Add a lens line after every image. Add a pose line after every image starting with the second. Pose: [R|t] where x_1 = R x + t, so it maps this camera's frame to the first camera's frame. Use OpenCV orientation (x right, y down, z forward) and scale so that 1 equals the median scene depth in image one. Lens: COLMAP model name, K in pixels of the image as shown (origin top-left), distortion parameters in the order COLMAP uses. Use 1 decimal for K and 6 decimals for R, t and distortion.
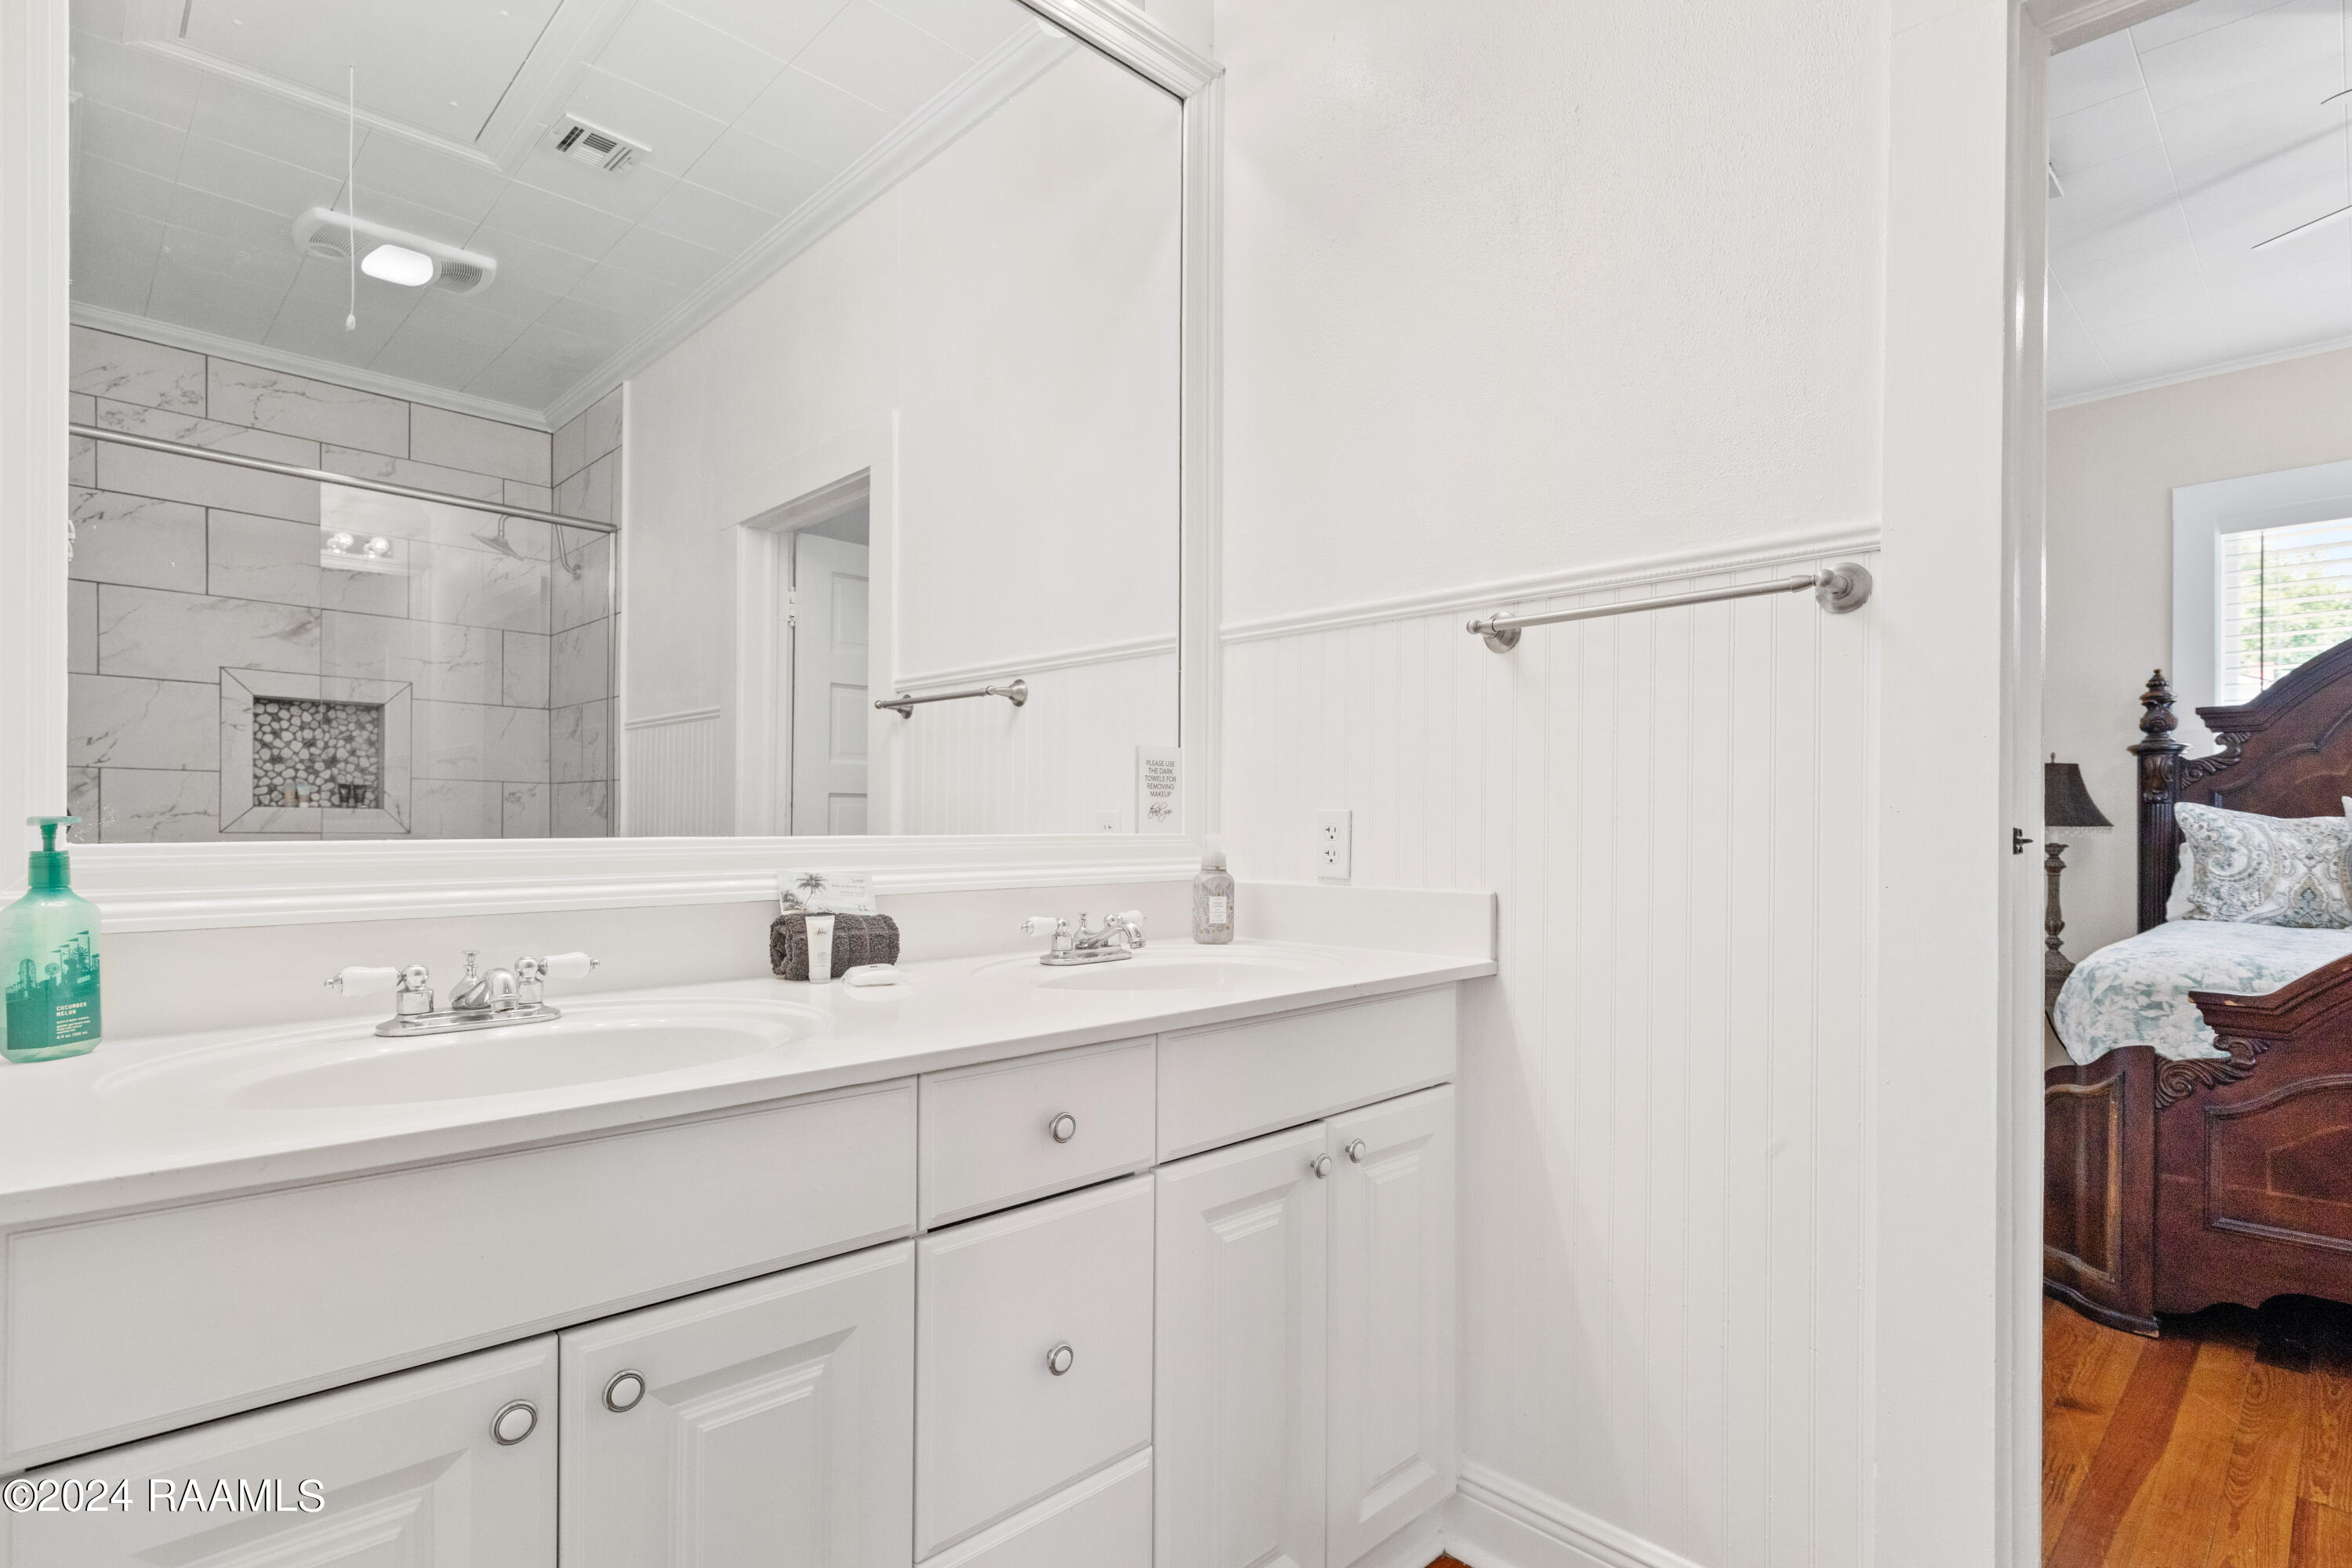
lens RADIAL K [[1148.3, 0, 1158.6], [0, 1148.3, 804.3], [0, 0, 1]] dist [0.002384, 0.000813]
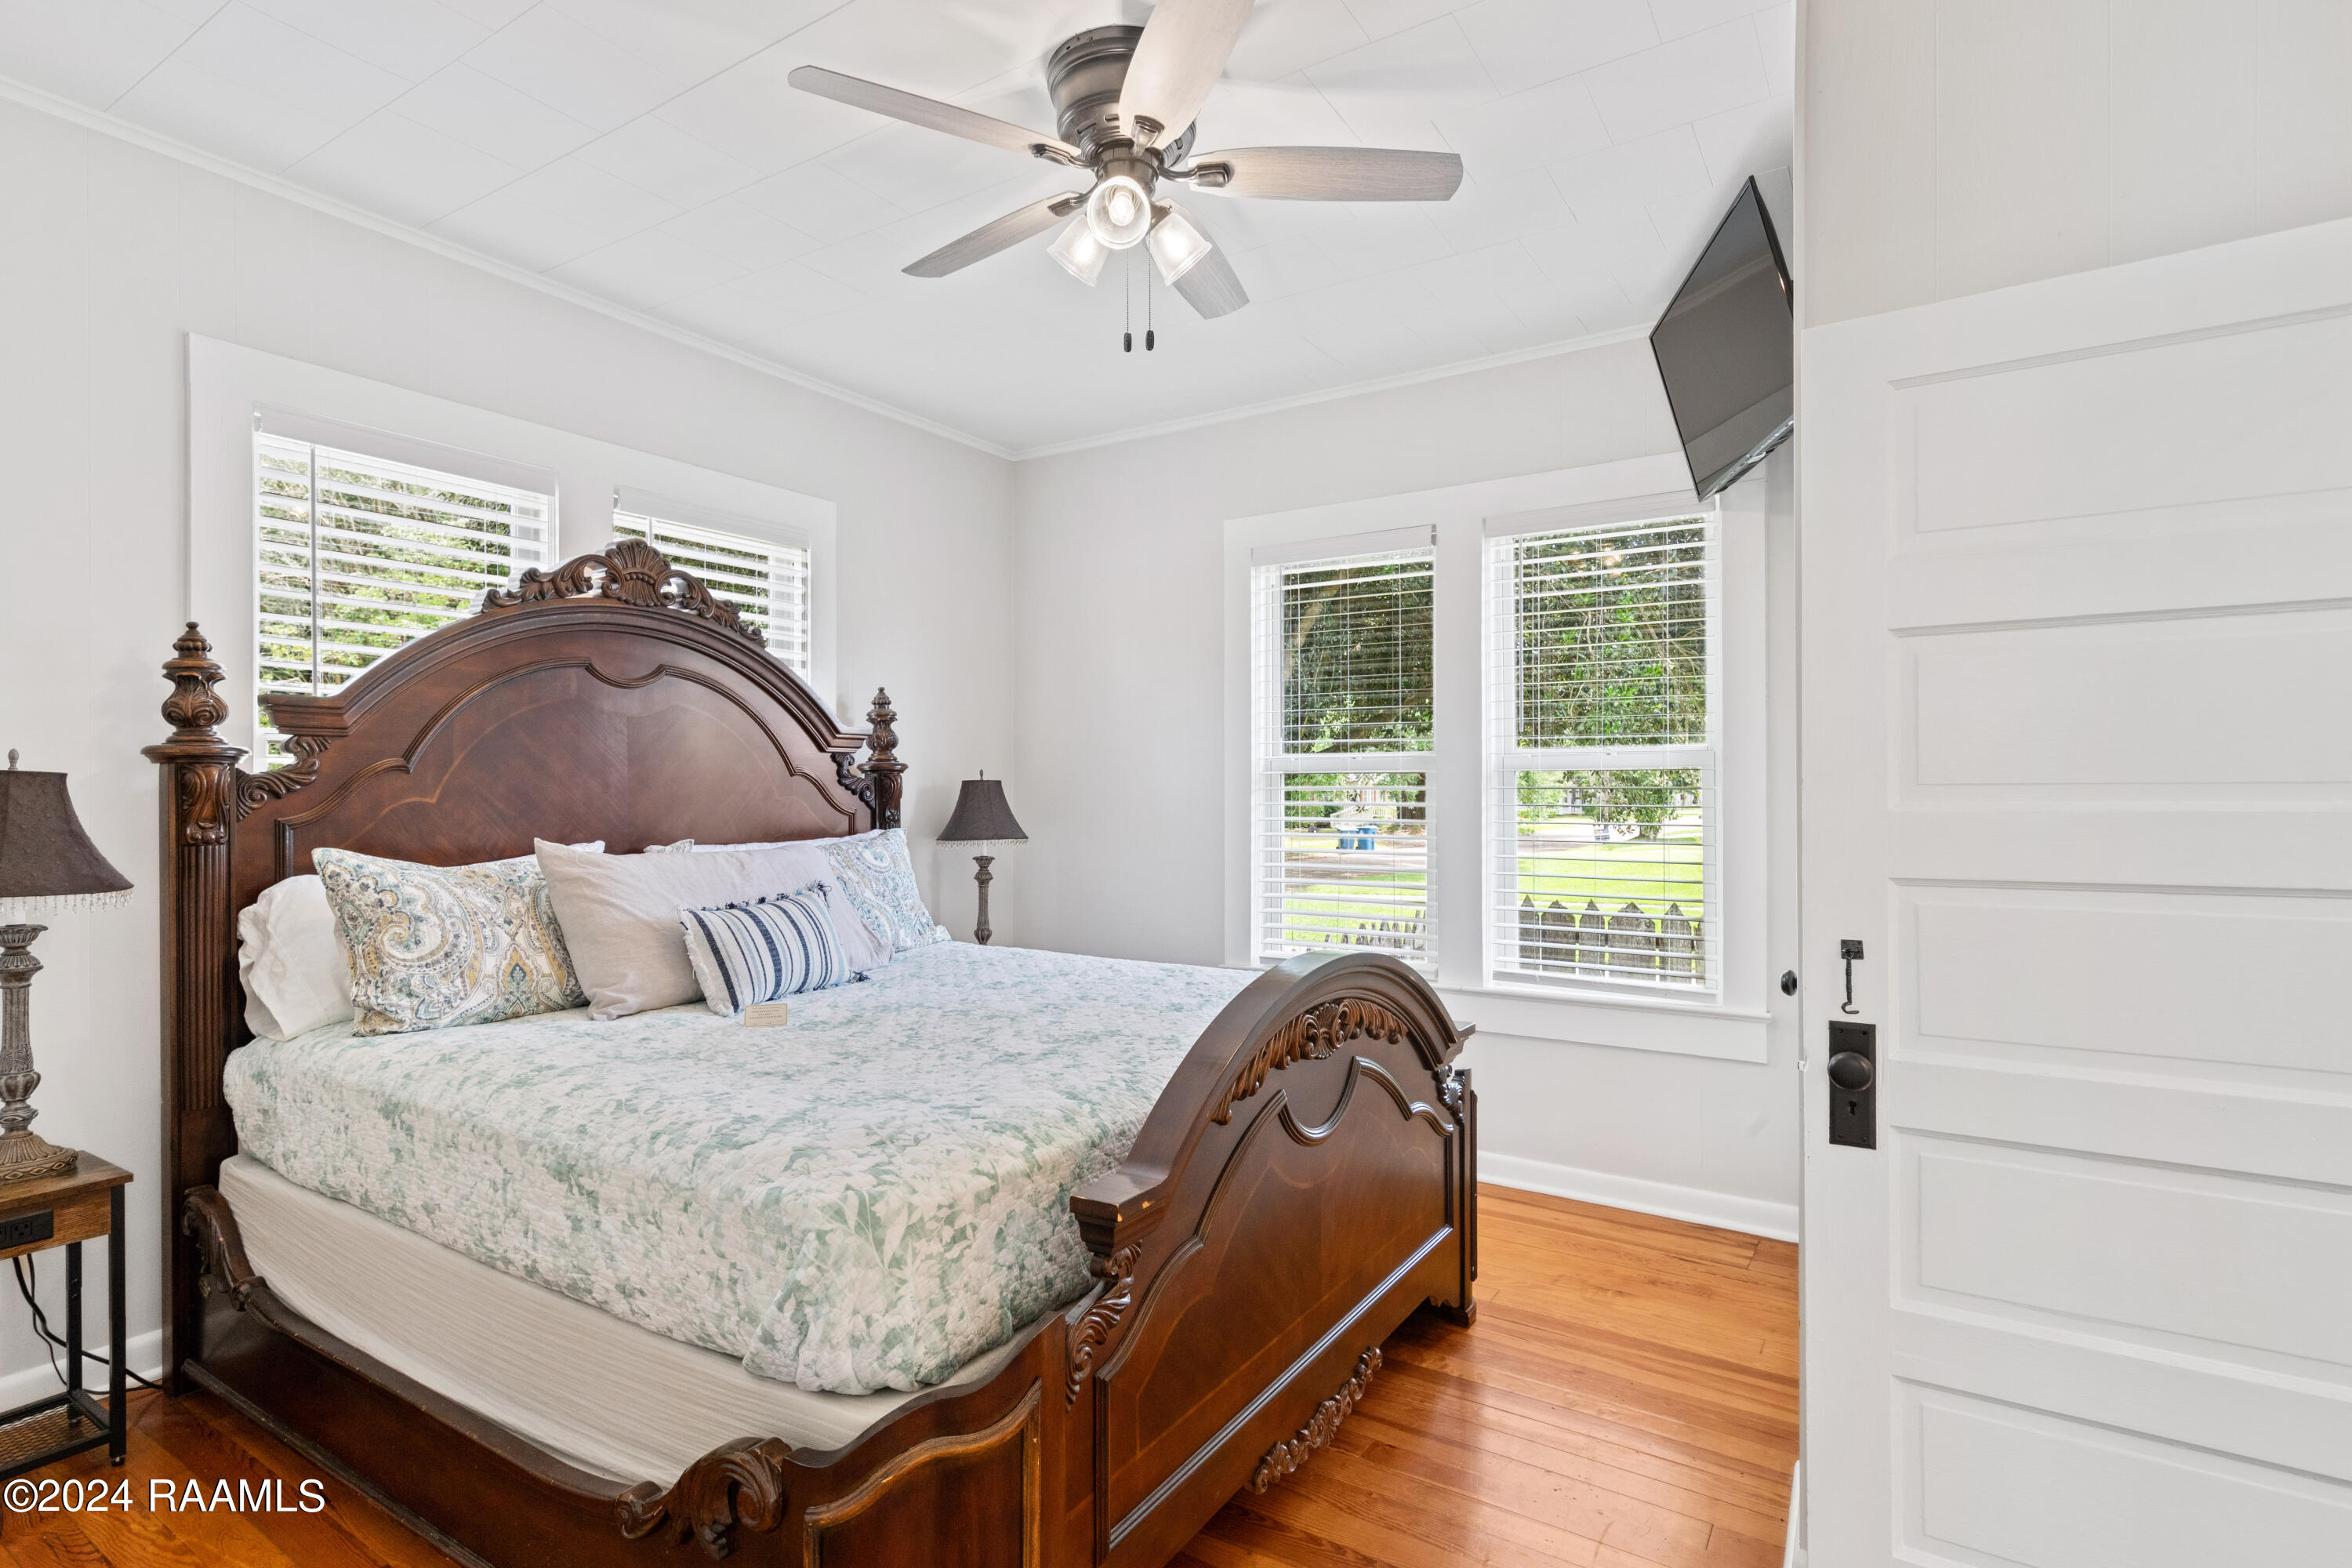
lens RADIAL K [[1148.3, 0, 1158.6], [0, 1148.3, 804.3], [0, 0, 1]] dist [0.002384, 0.000813]
pose [[-0.222064, -0.009761, 0.974983, 0.184804], [-0.014462, 0.999873, 0.006717, -0.037259], [-0.974925, -0.012608, -0.222177, 0.719066]]
